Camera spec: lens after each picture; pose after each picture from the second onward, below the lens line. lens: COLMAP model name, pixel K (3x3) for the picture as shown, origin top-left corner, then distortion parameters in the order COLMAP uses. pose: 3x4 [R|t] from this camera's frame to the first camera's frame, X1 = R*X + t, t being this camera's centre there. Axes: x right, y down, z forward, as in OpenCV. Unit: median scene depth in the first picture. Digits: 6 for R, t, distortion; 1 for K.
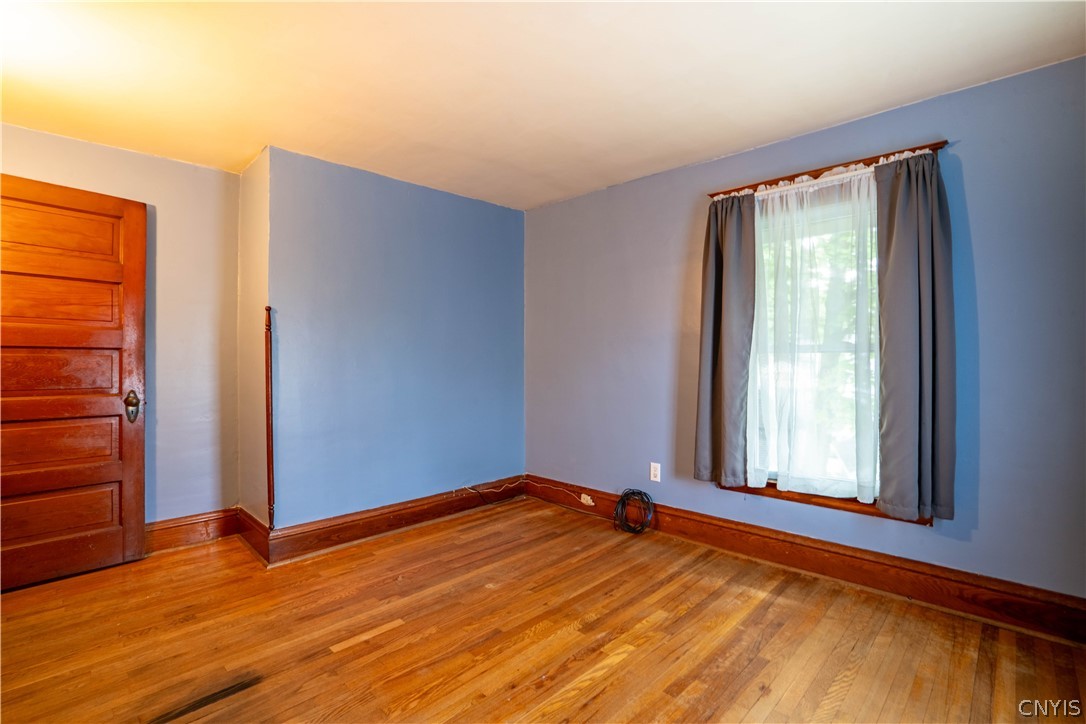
lens RADIAL K [[505.1, 0, 540.3], [0, 505.1, 358.2], [0, 0, 1]] dist [-0.052966, 0.019003]
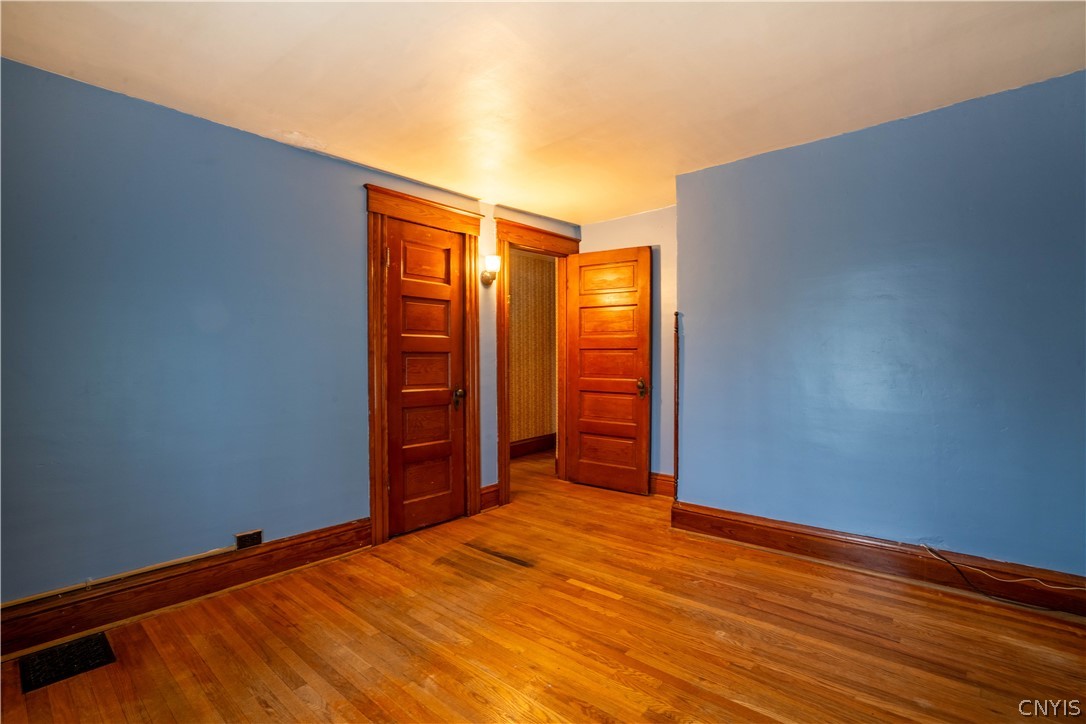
lens RADIAL K [[505.1, 0, 540.5], [0, 505.1, 361.5], [0, 0, 1]] dist [-0.052966, 0.019003]
pose [[0.059863, 0.013176, -0.998120, 0.641670], [0.007585, 0.999878, 0.013654, -0.004740], [0.998178, -0.008389, 0.059756, 0.614984]]
